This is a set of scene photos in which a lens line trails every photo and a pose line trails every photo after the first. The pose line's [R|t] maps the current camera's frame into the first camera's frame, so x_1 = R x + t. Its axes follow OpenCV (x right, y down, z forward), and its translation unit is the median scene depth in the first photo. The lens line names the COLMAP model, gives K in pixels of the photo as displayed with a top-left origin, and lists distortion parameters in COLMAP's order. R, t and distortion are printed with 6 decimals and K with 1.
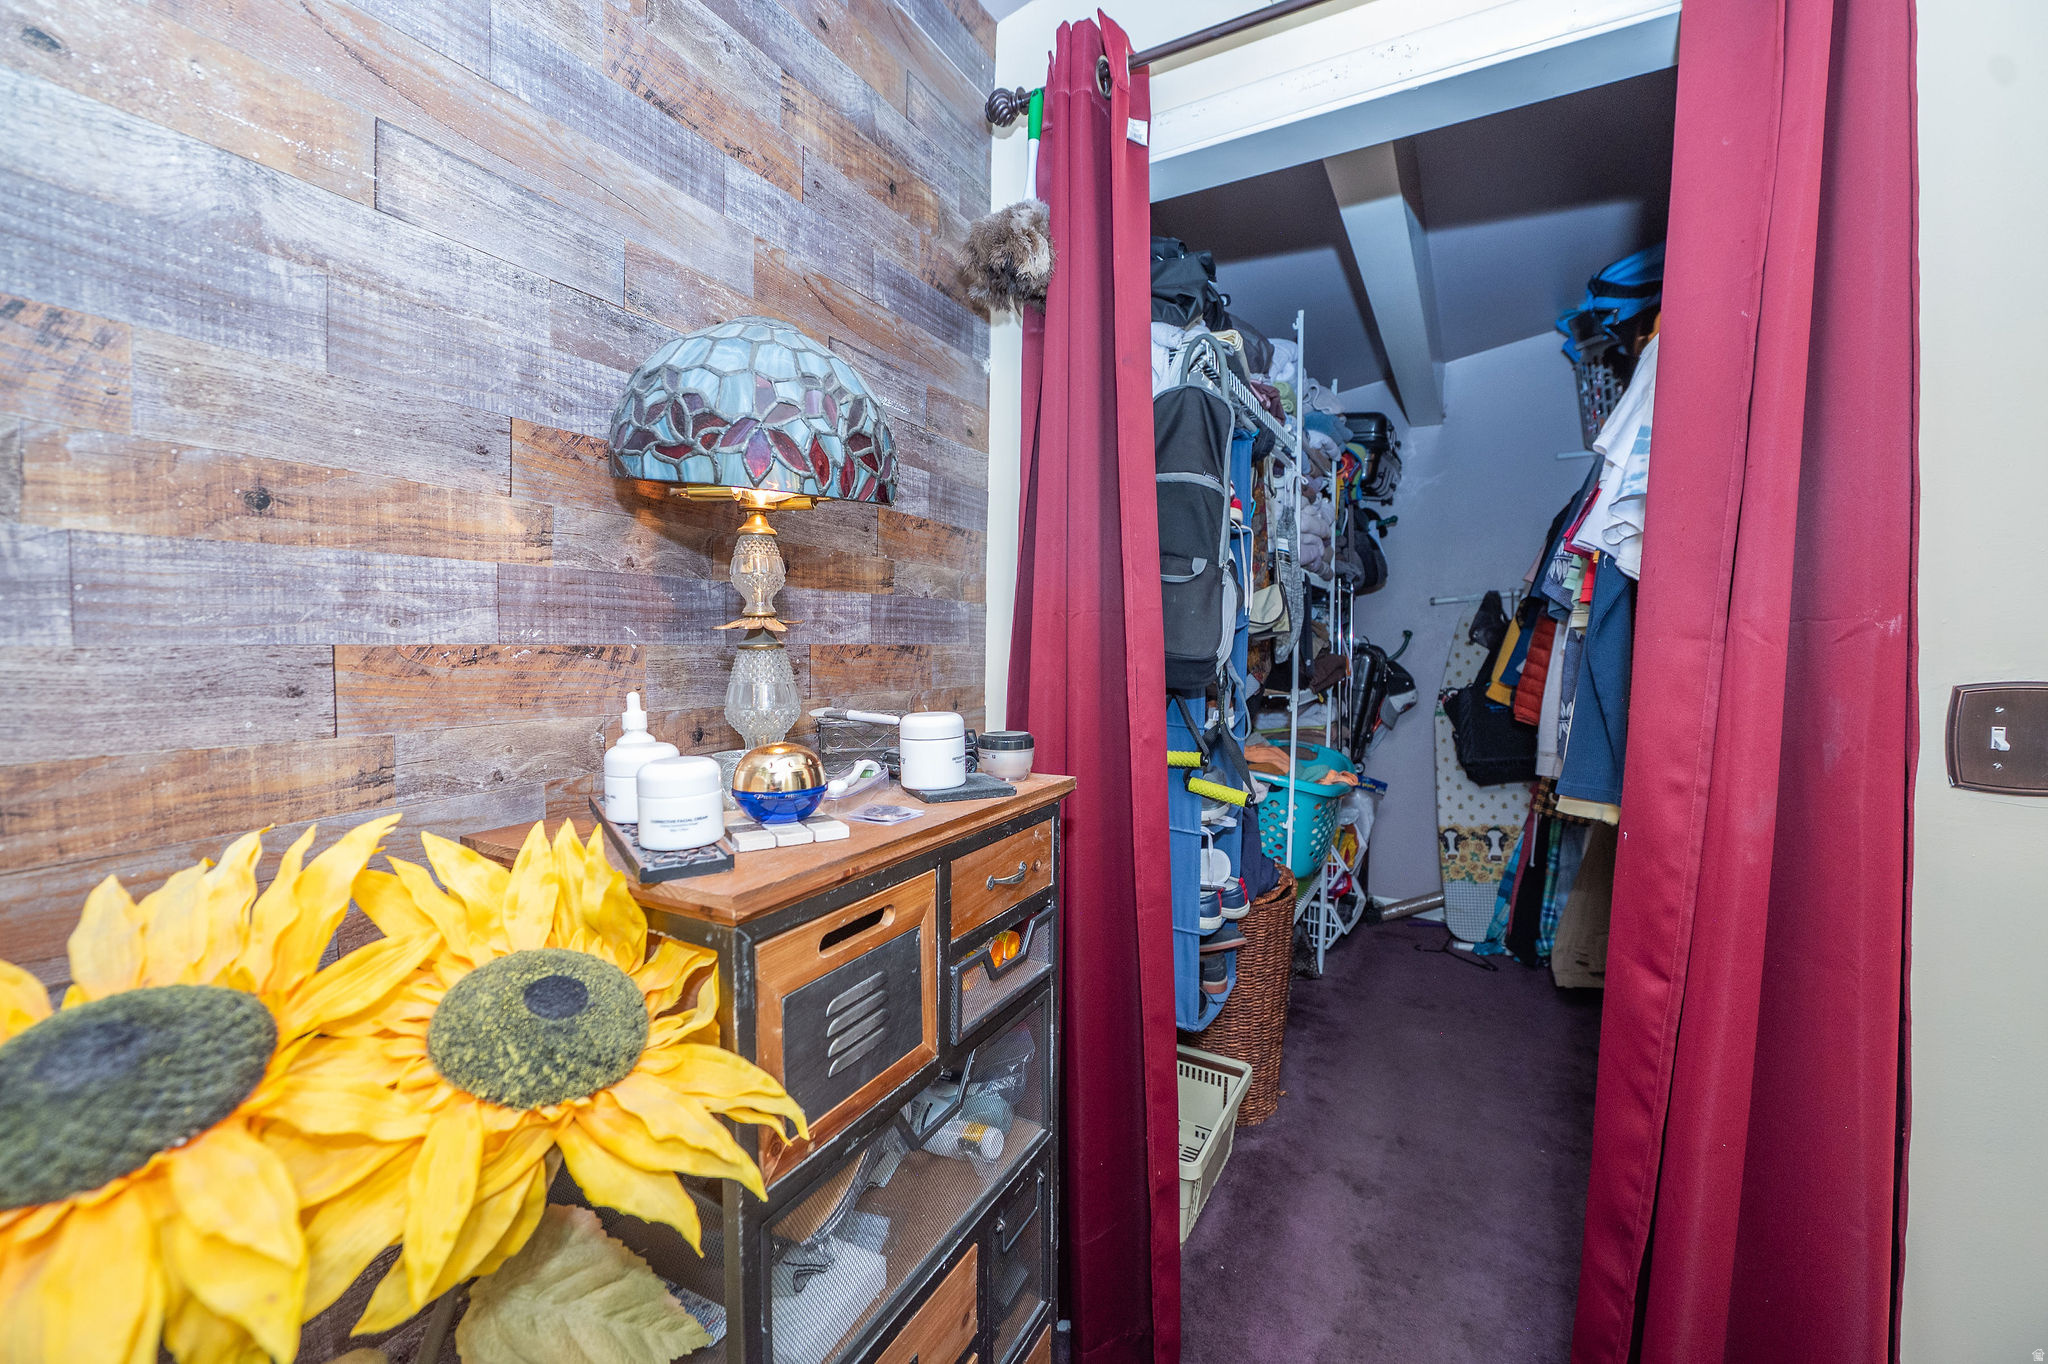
lens RADIAL K [[825.9, 0, 1023.3], [0, 825.9, 684.0], [0, 0, 1]] dist [-0.004862, -0.001176]
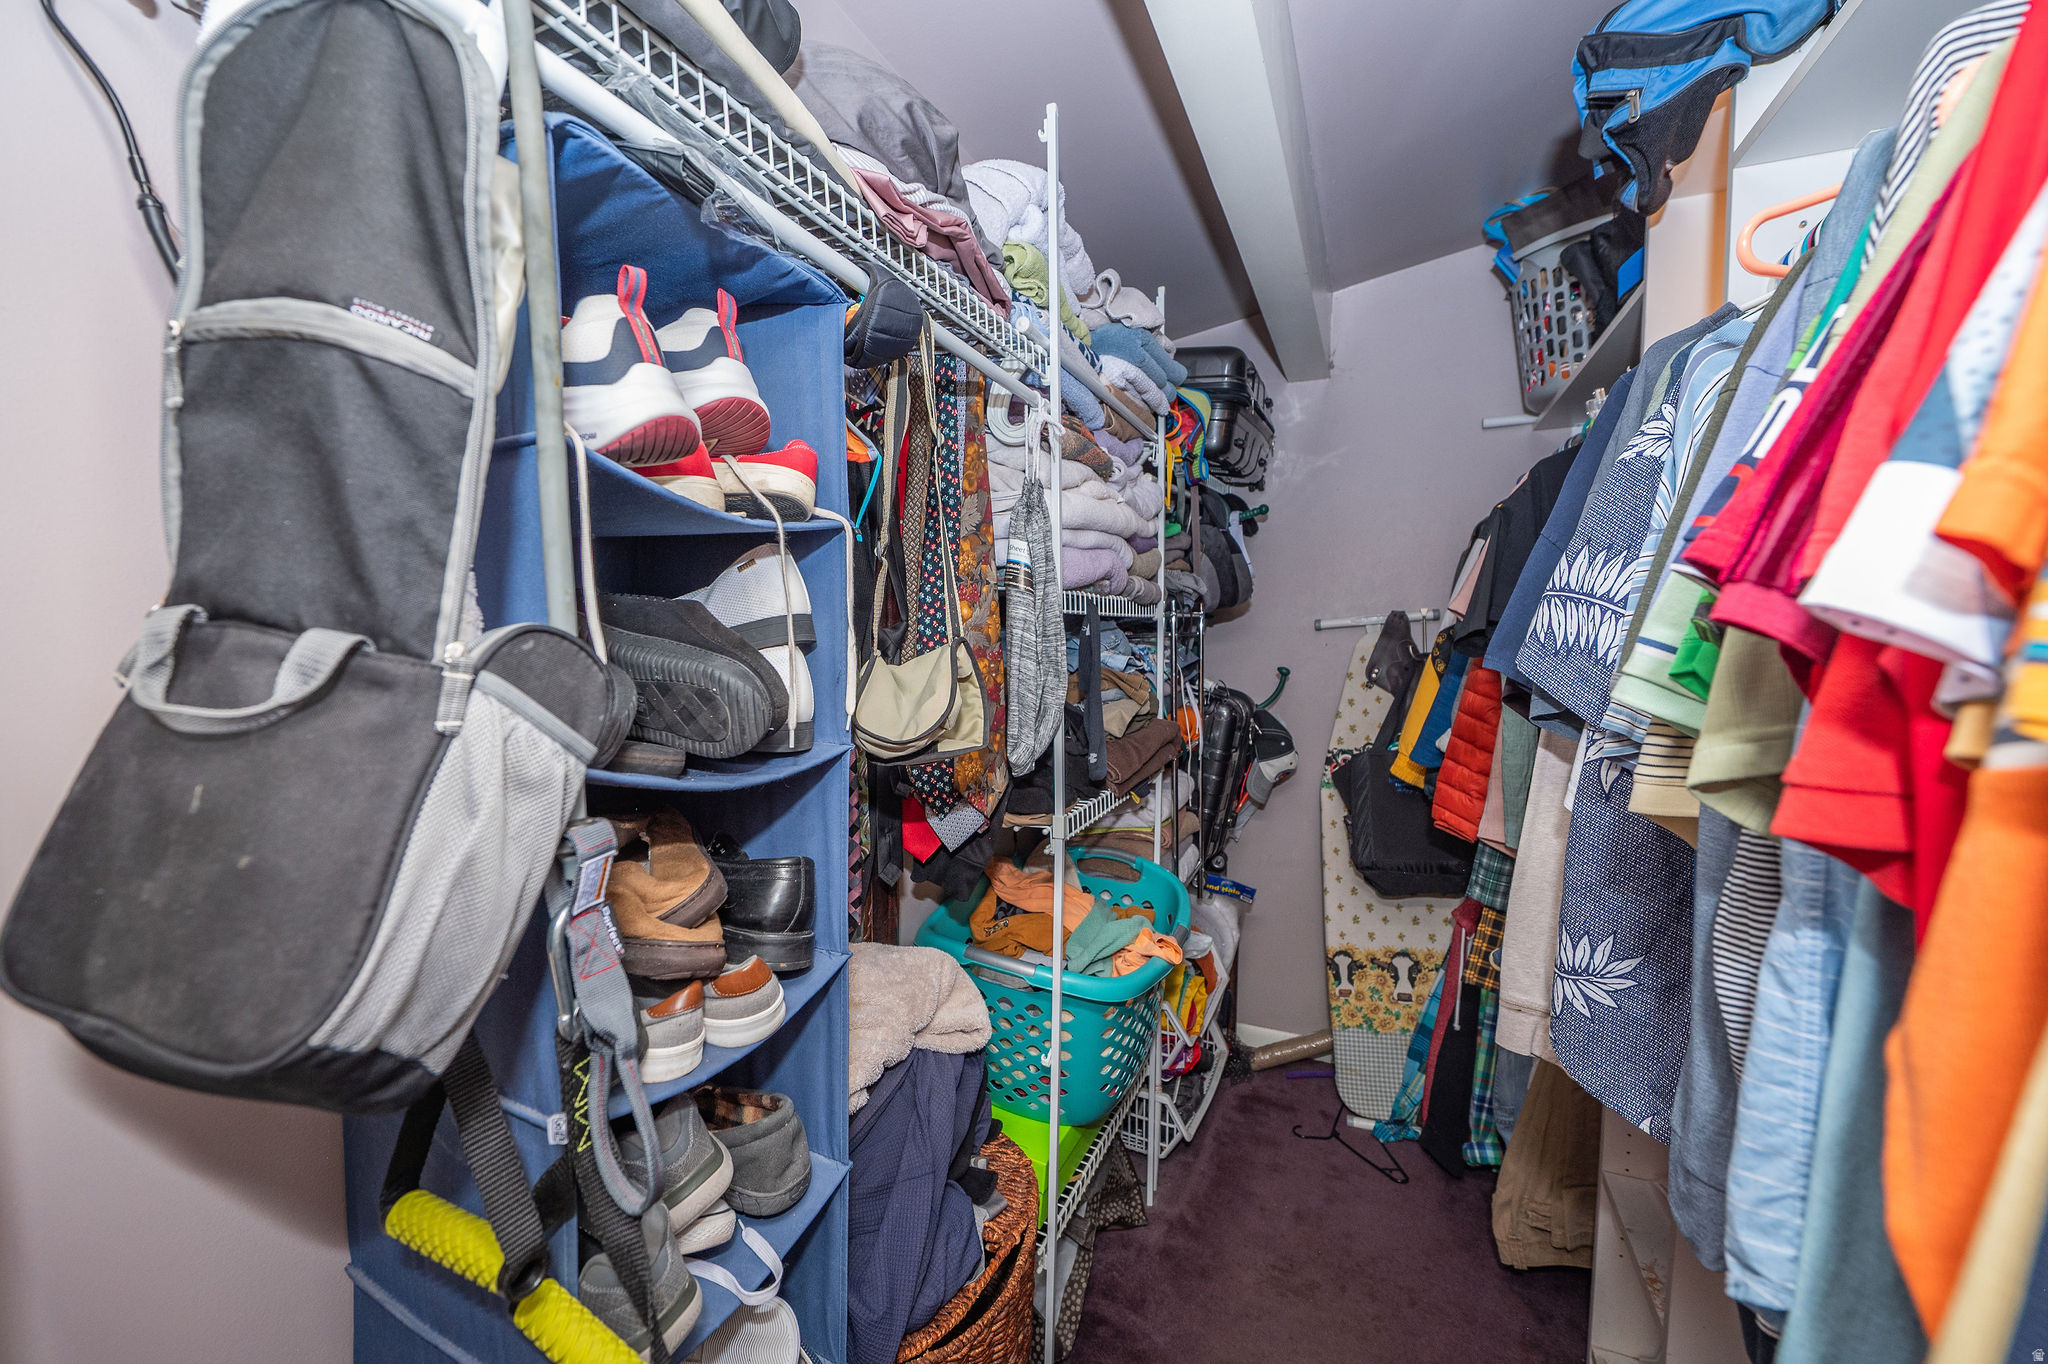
lens RADIAL K [[825.9, 0, 1023.1], [0, 825.9, 678.4], [0, 0, 1]] dist [-0.004862, -0.001176]
pose [[0.995374, -0.007485, 0.095783, 0.188063], [0.007150, 0.999967, 0.003849, -0.063879], [-0.095809, -0.003146, 0.995395, 0.338612]]
